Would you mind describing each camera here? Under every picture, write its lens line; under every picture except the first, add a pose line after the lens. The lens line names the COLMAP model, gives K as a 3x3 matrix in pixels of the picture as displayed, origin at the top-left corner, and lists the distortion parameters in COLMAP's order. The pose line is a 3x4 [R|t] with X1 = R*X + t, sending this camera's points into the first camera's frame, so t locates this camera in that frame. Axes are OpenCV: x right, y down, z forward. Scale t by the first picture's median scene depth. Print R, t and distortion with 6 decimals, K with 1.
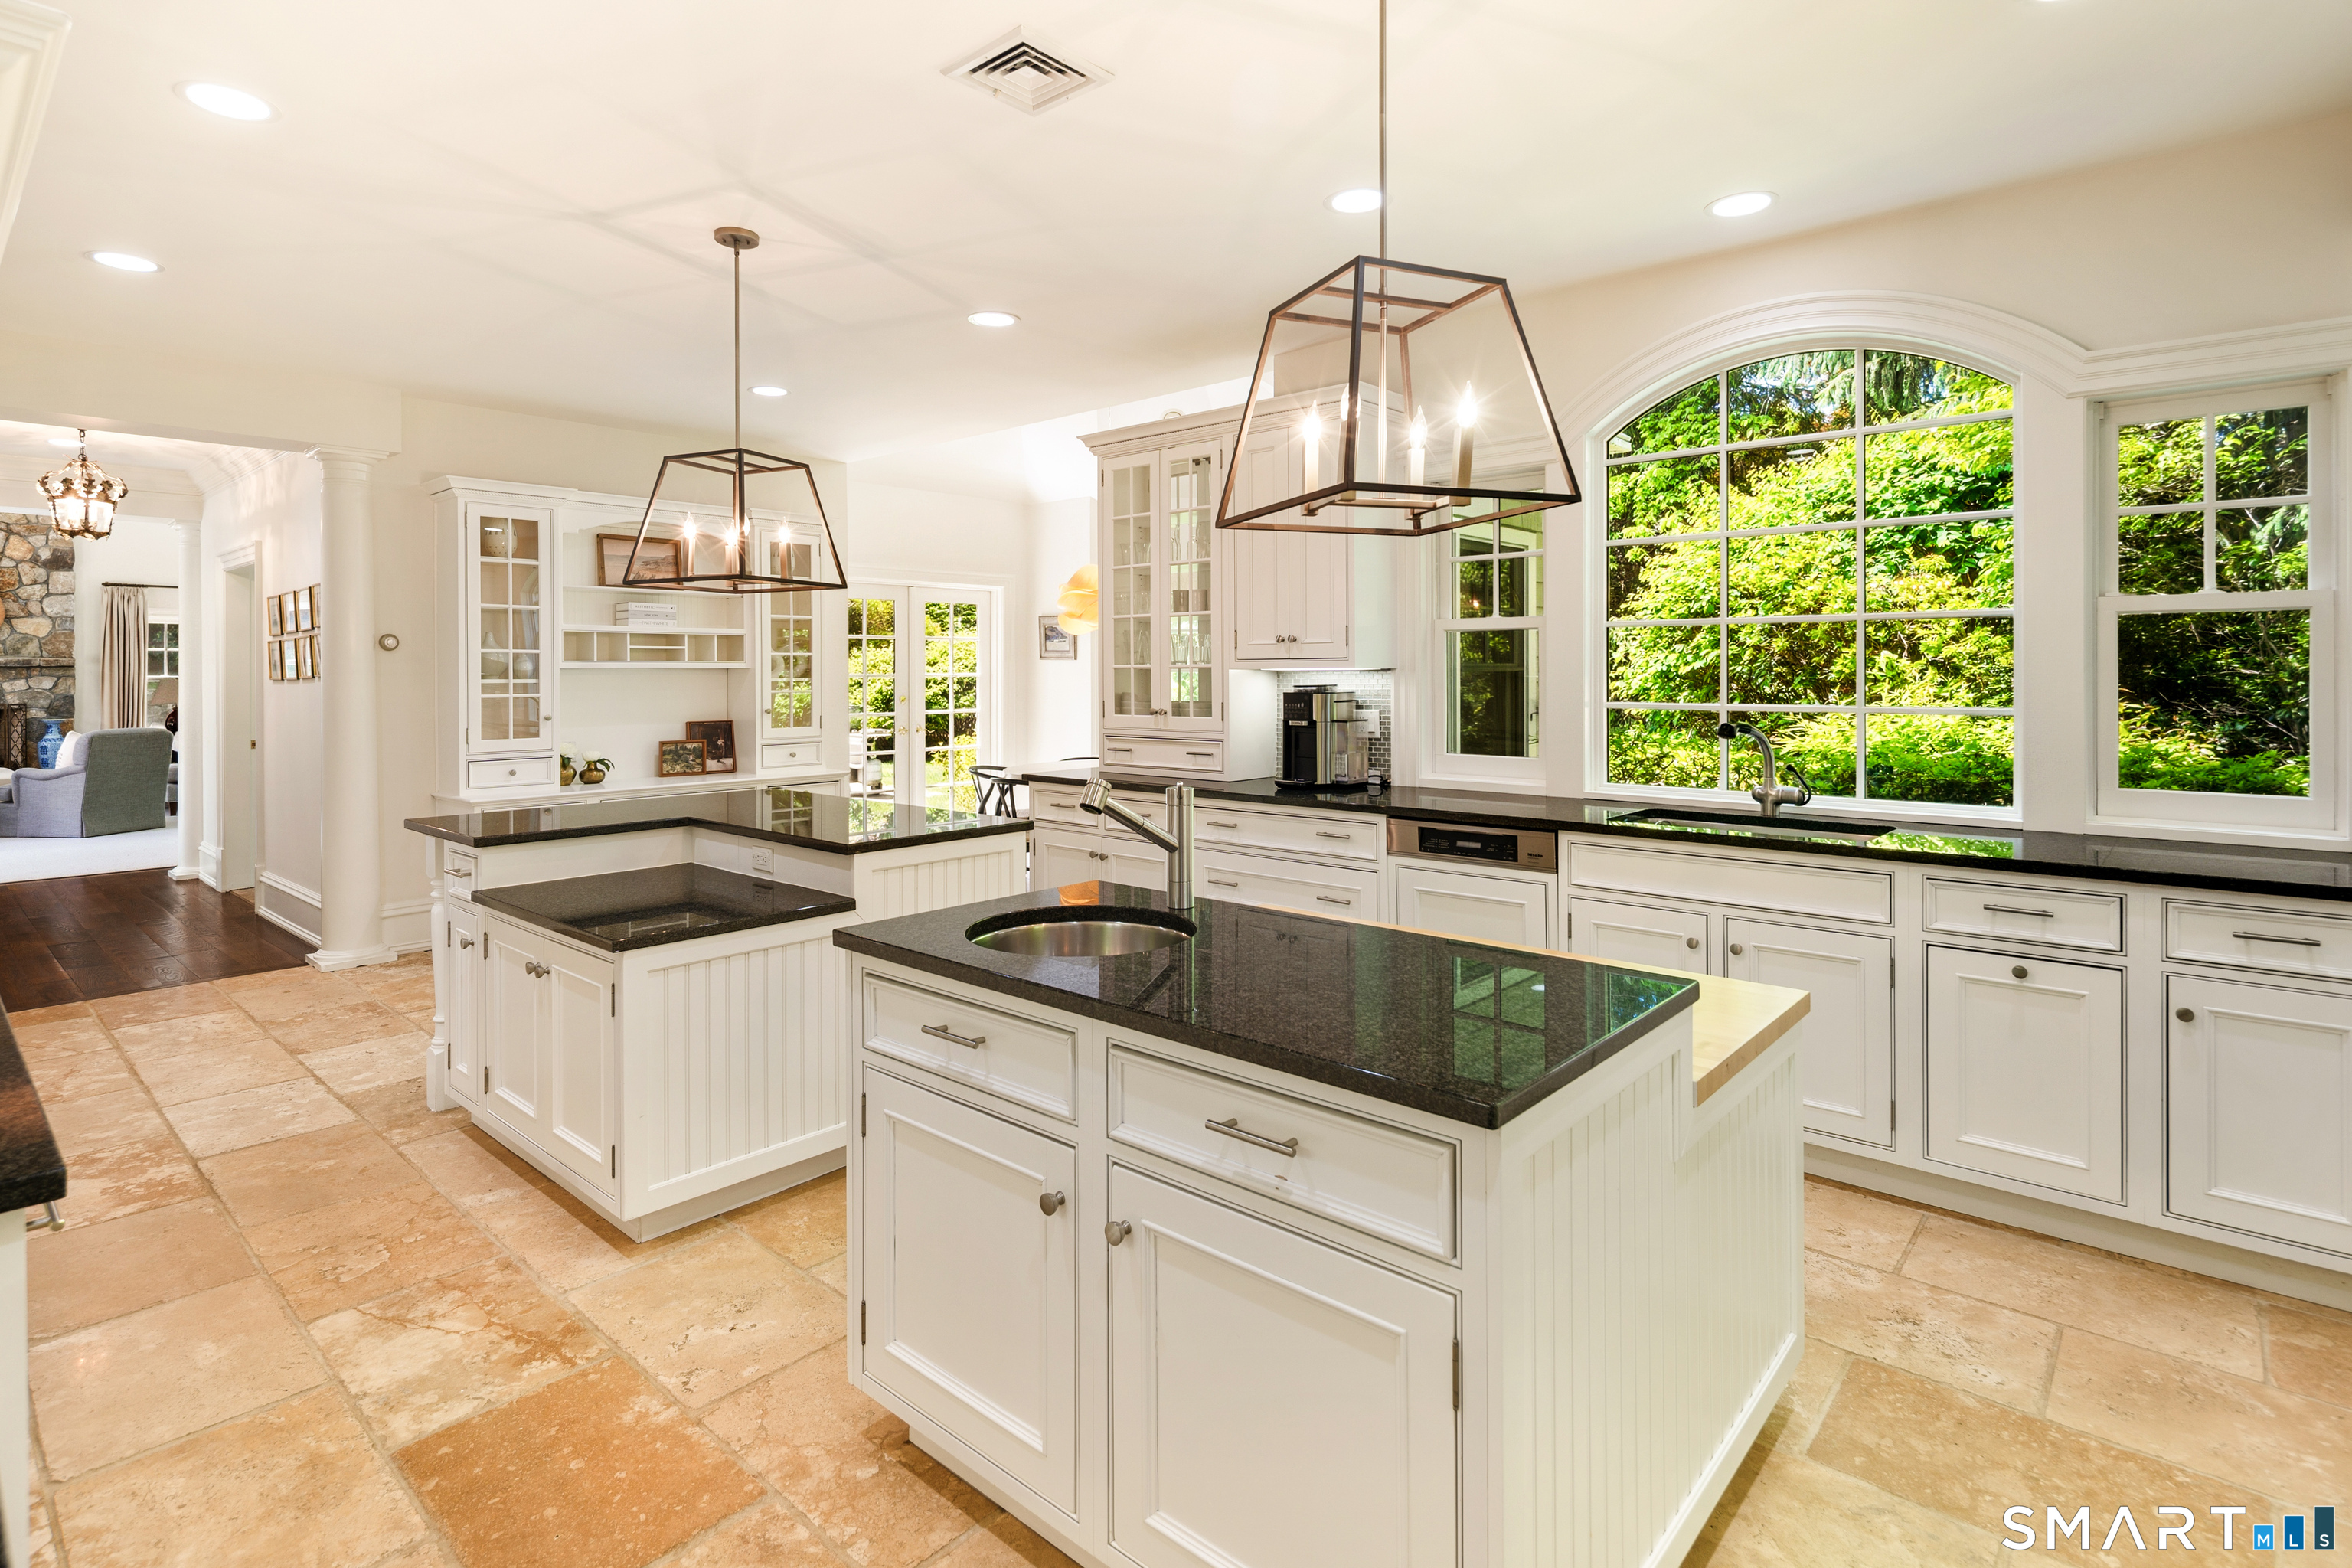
lens RADIAL K [[1174.6, 0, 1179.0], [0, 1174.6, 679.7], [0, 0, 1]] dist [-0.000684, -0.000325]
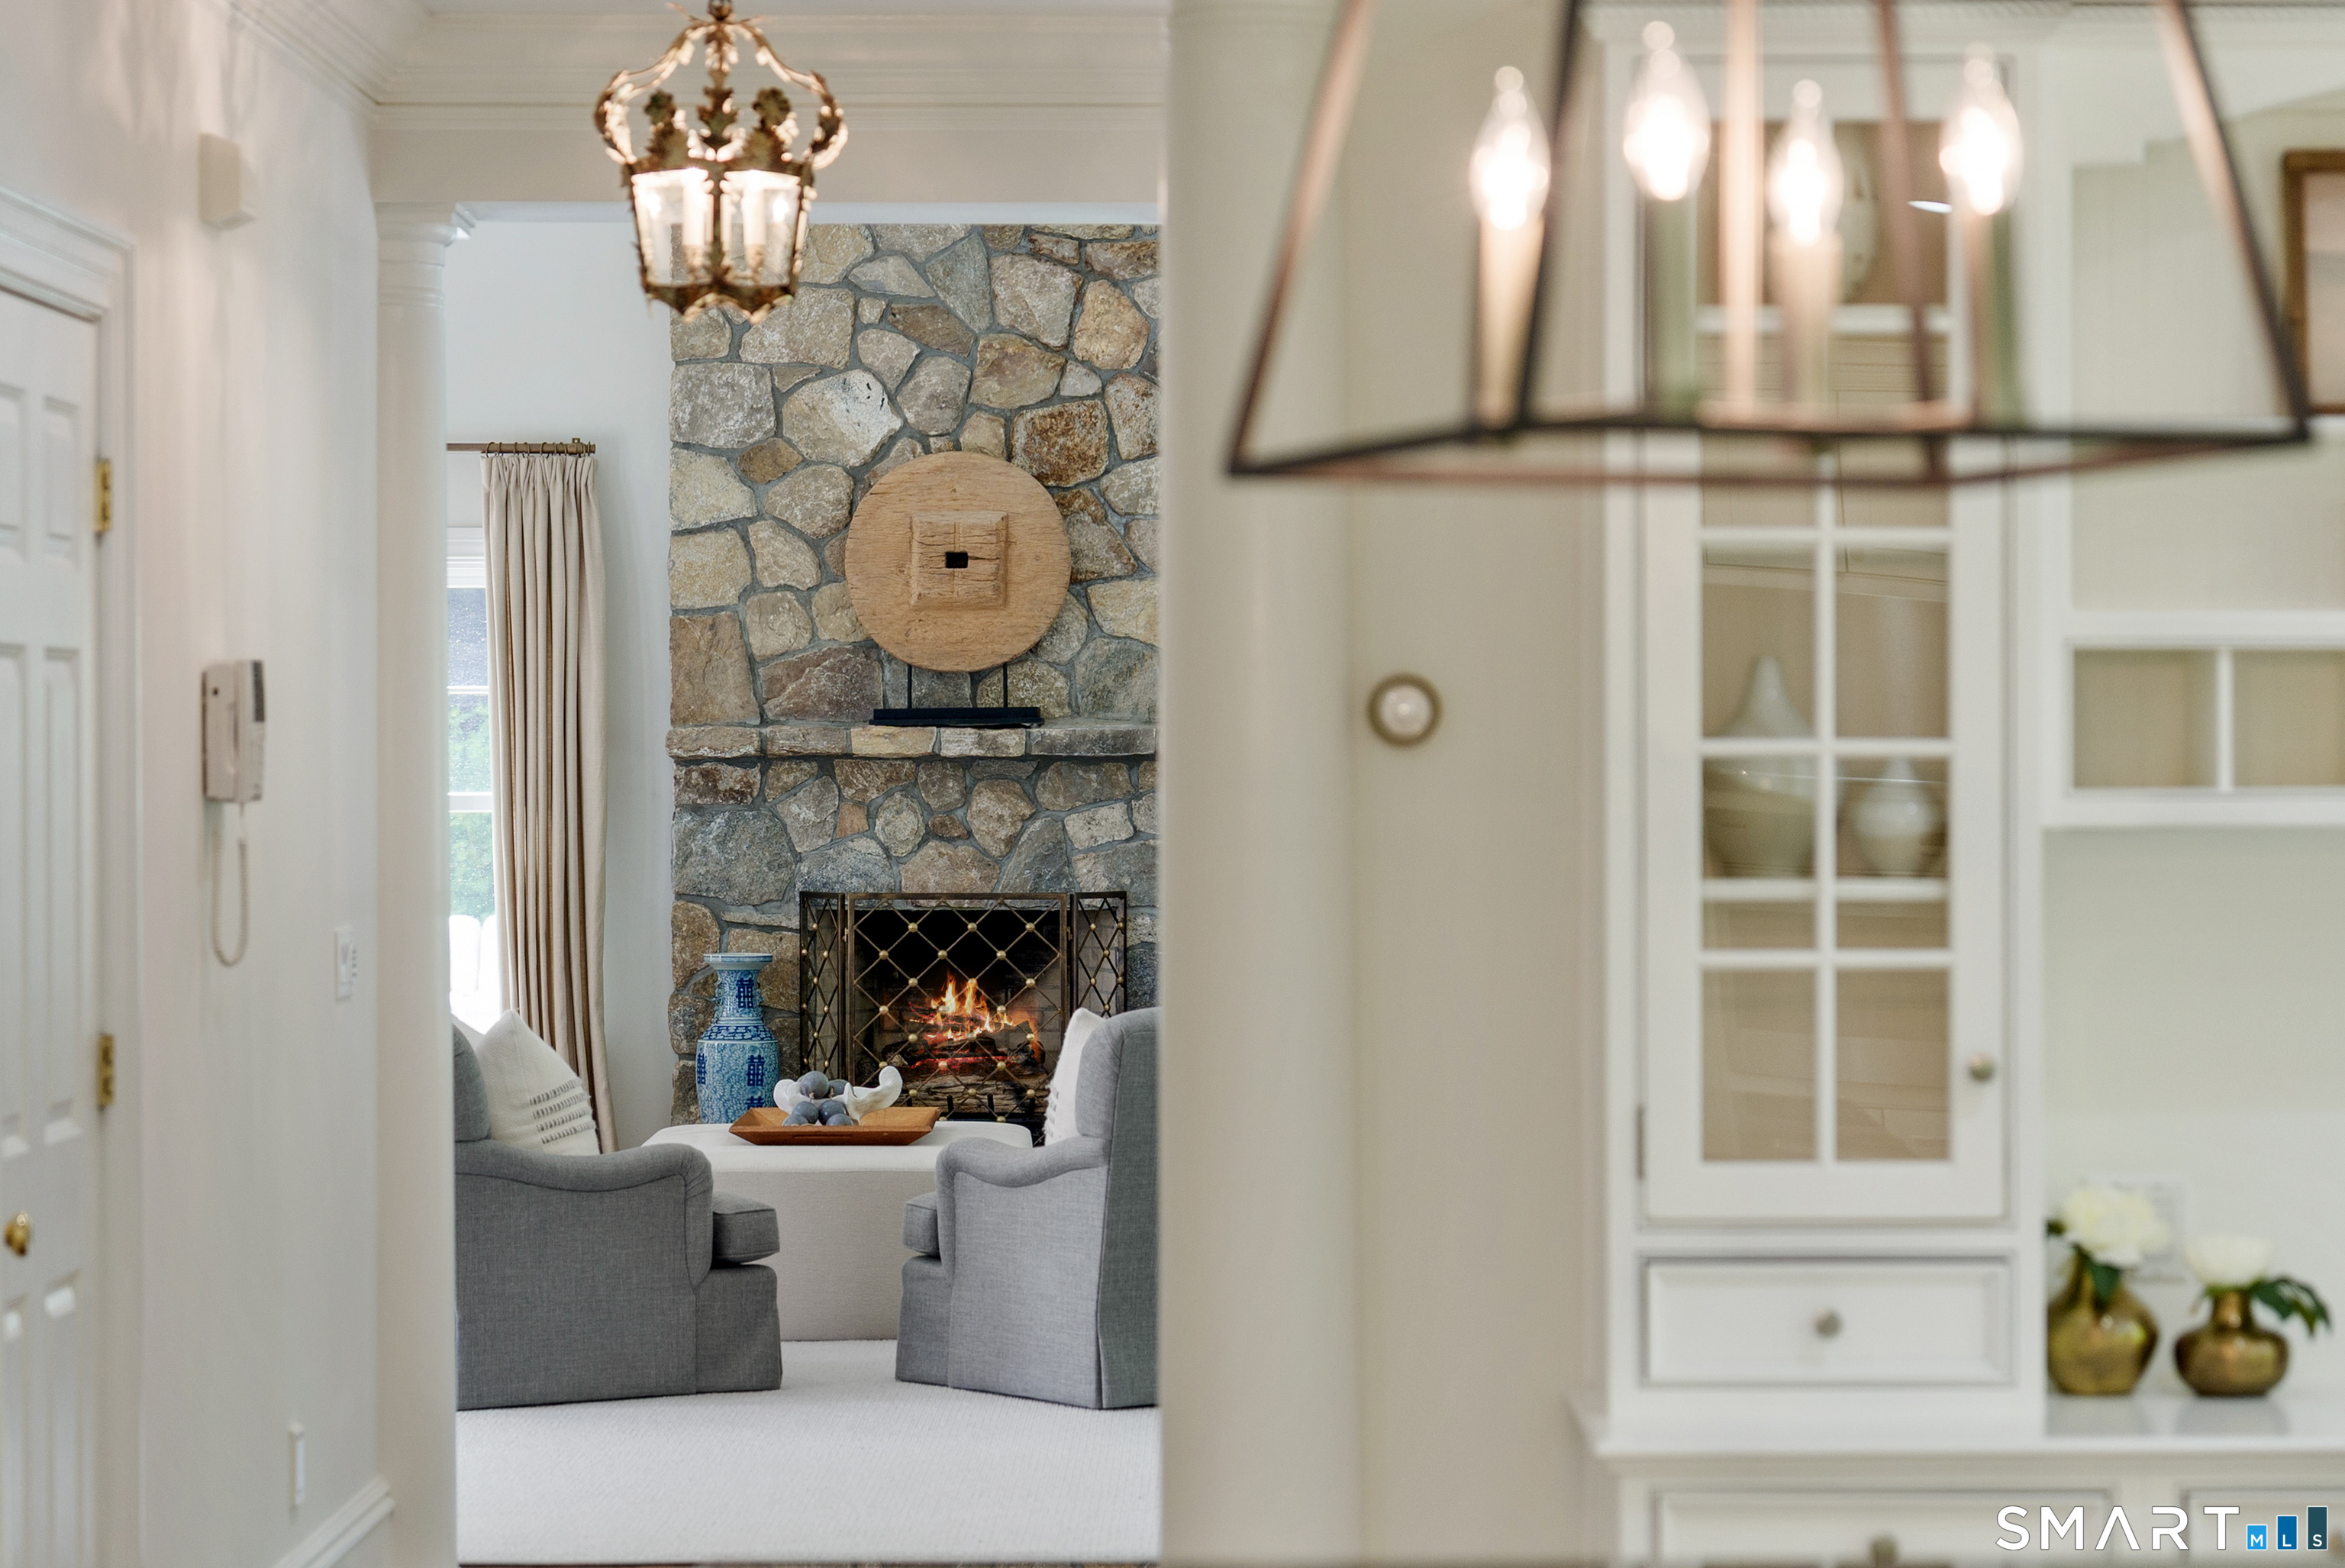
lens RADIAL K [[5934.8, 0, 1172.5], [0, 5934.8, 784.0], [0, 0, 1]] dist [0.057057, 0.317642]
pose [[0.672545, 0.003284, -0.740049, 0.125791], [-0.003061, 0.999994, 0.001657, -0.017017], [0.740050, 0.001151, 0.672551, 0.173066]]
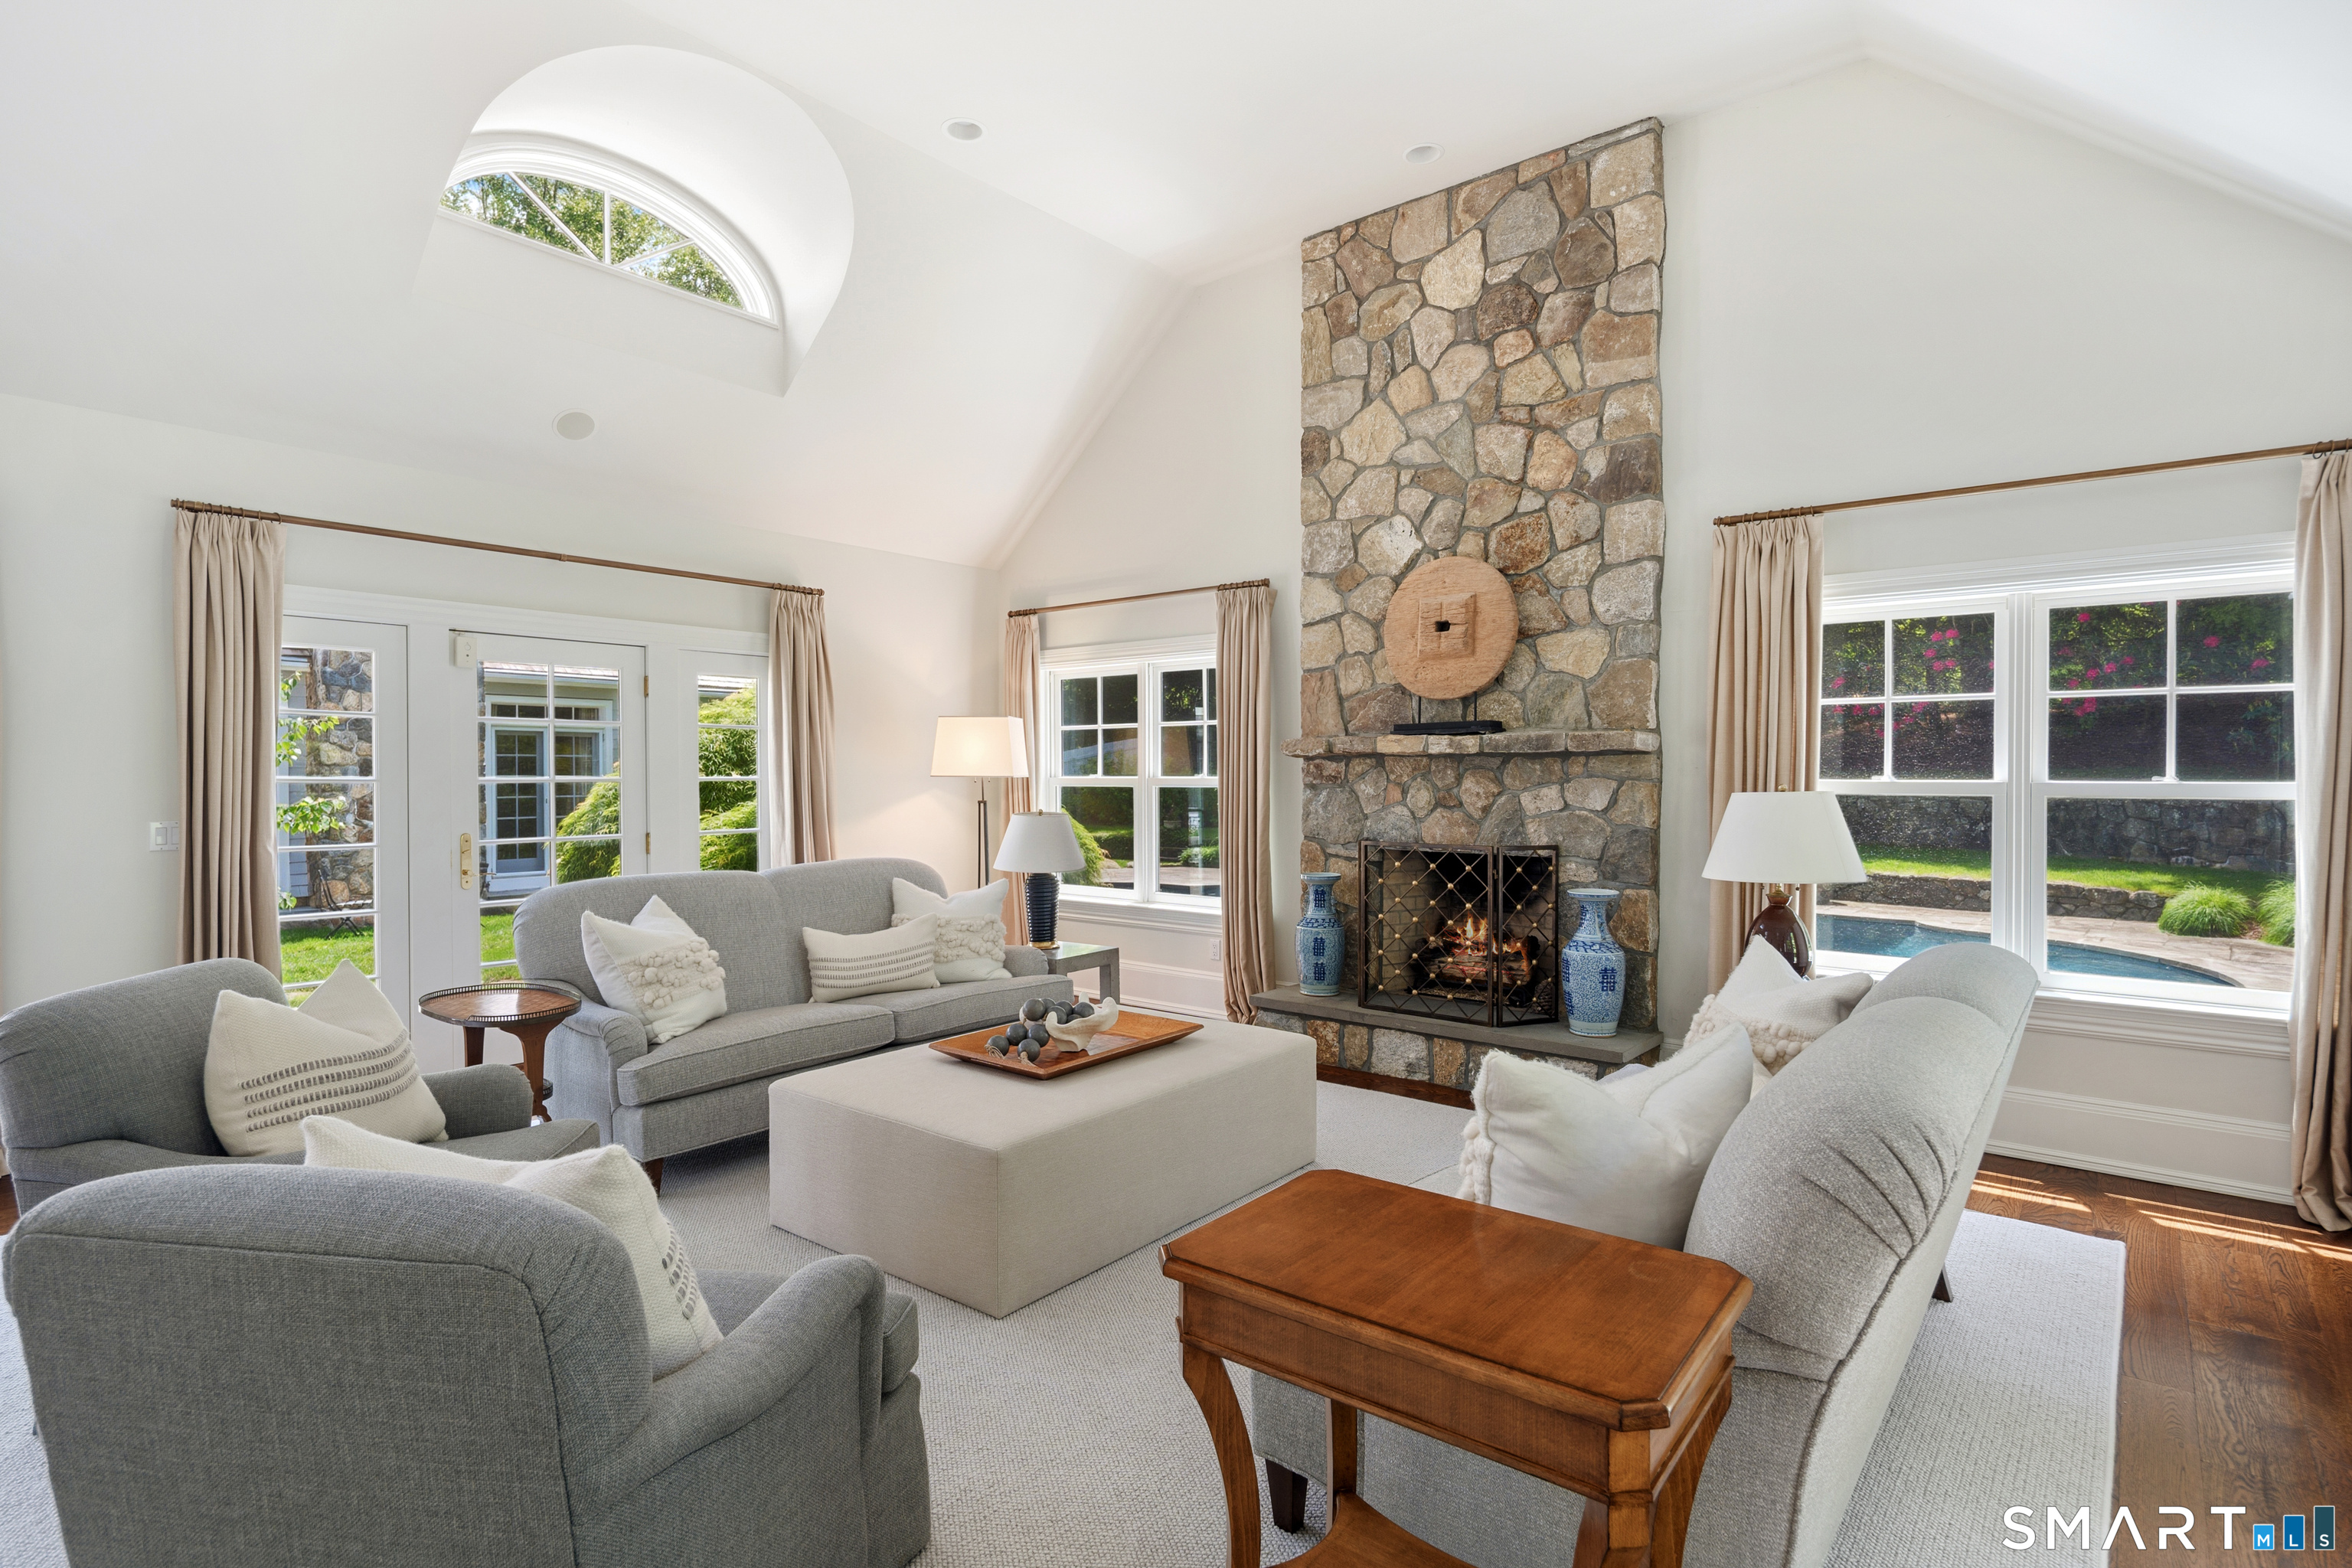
lens RADIAL K [[1148.9, 0, 1176.0], [0, 1148.9, 784.0], [0, 0, 1]] dist [-0.000109, -0.000195]
pose [[0.053971, 0.009290, -0.998499, -1.408684], [-0.005275, 0.999945, 0.009019, -0.008549], [0.998529, 0.004780, 0.054017, 2.001526]]
